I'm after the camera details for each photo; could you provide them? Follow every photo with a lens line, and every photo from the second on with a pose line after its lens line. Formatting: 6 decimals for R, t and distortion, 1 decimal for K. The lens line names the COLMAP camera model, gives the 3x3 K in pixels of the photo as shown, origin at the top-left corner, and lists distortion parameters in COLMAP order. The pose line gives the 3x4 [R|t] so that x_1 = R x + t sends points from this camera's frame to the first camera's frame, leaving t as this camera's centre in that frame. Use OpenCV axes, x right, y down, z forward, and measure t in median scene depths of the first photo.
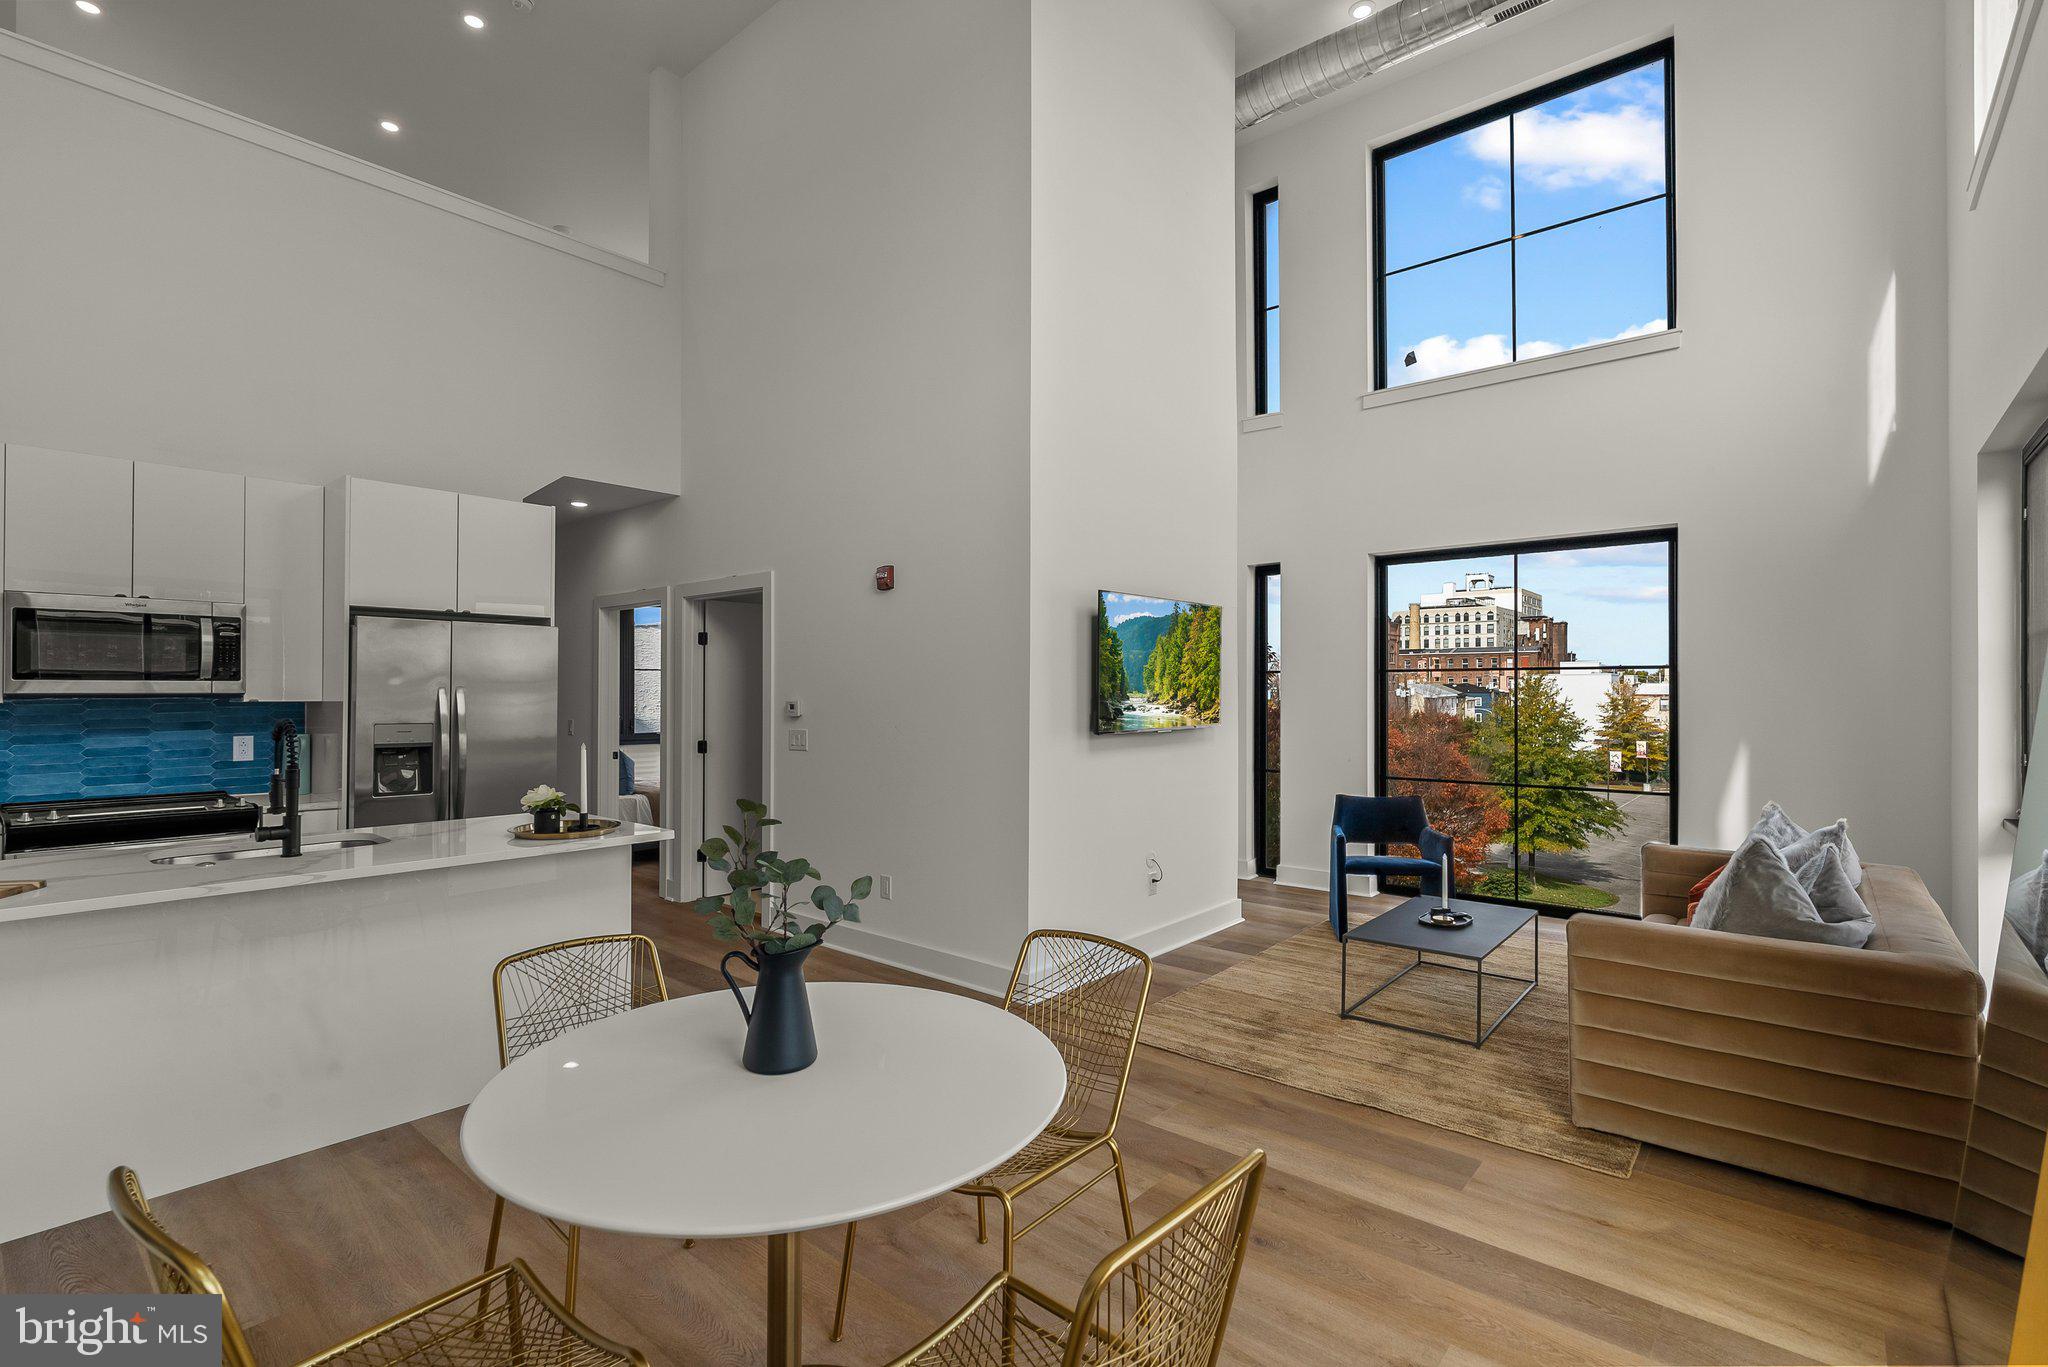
lens RADIAL K [[928.5, 0, 1013.4], [0, 928.5, 687.8], [0, 0, 1]] dist [-0.001819, 0.000297]
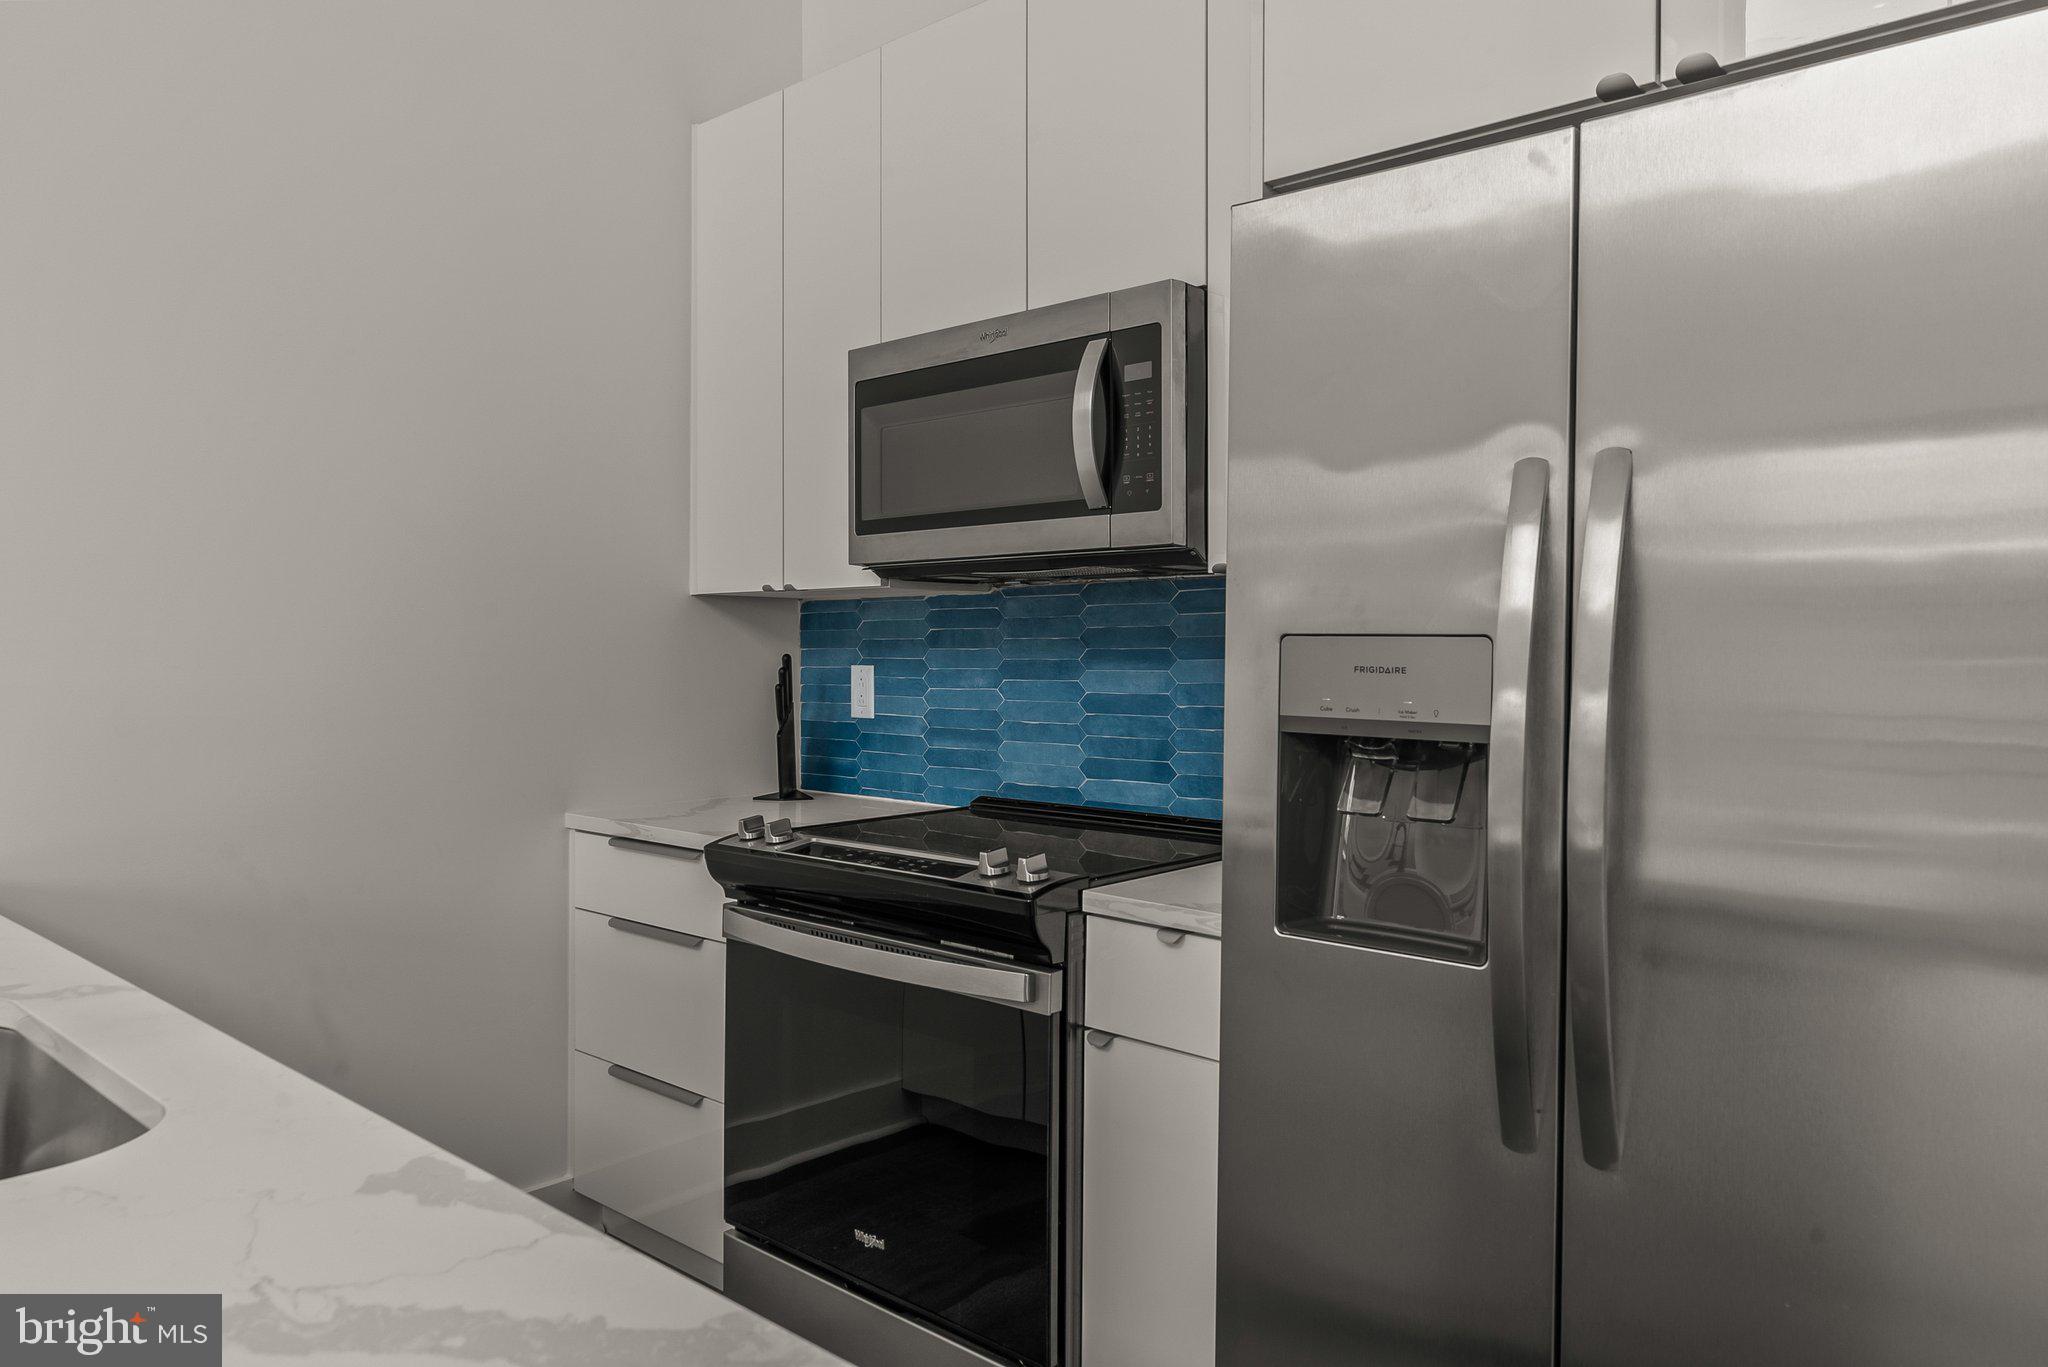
lens RADIAL K [[1361.7, 0, 1024.0], [0, 1361.7, 683.5], [0, 0, 1]] dist [0.000306, -0.000329]
pose [[-0.007757, 0.023172, -0.999701, -0.330392], [0.002100, 0.999730, 0.023156, 0.043729], [0.999968, -0.001919, -0.007804, 0.935002]]
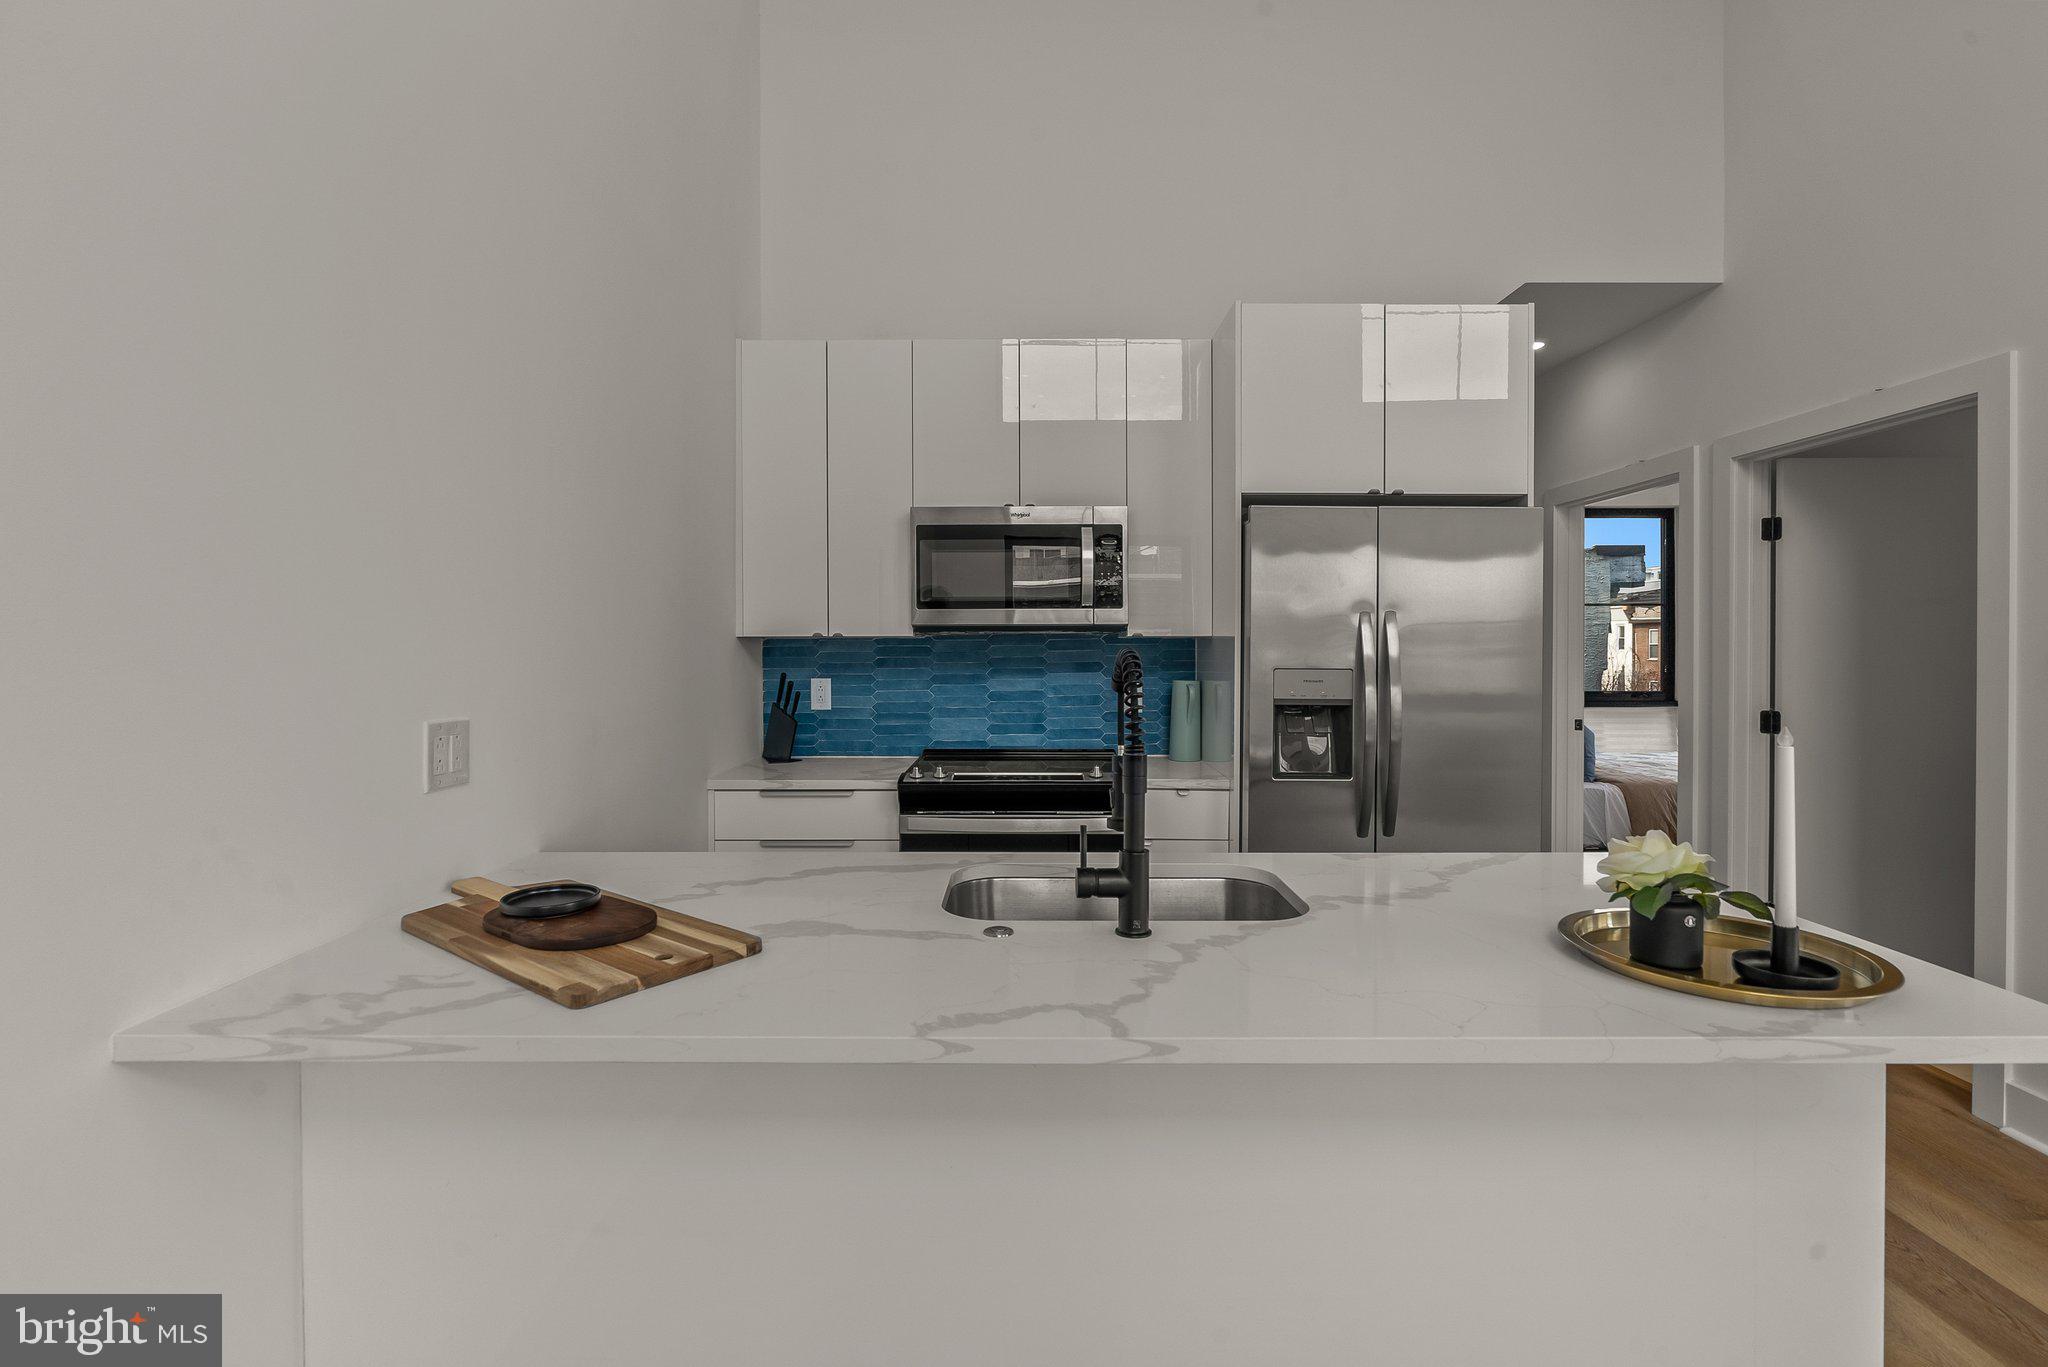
lens RADIAL K [[935.4, 0, 1038.4], [0, 935.4, 651.8], [0, 0, 1]] dist [-0.002990, 0.000033]
pose [[0.664570, 0.003035, -0.747220, -0.302925], [0.005200, 0.999949, 0.008686, 0.020672], [0.747208, -0.009658, 0.664521, 0.432670]]
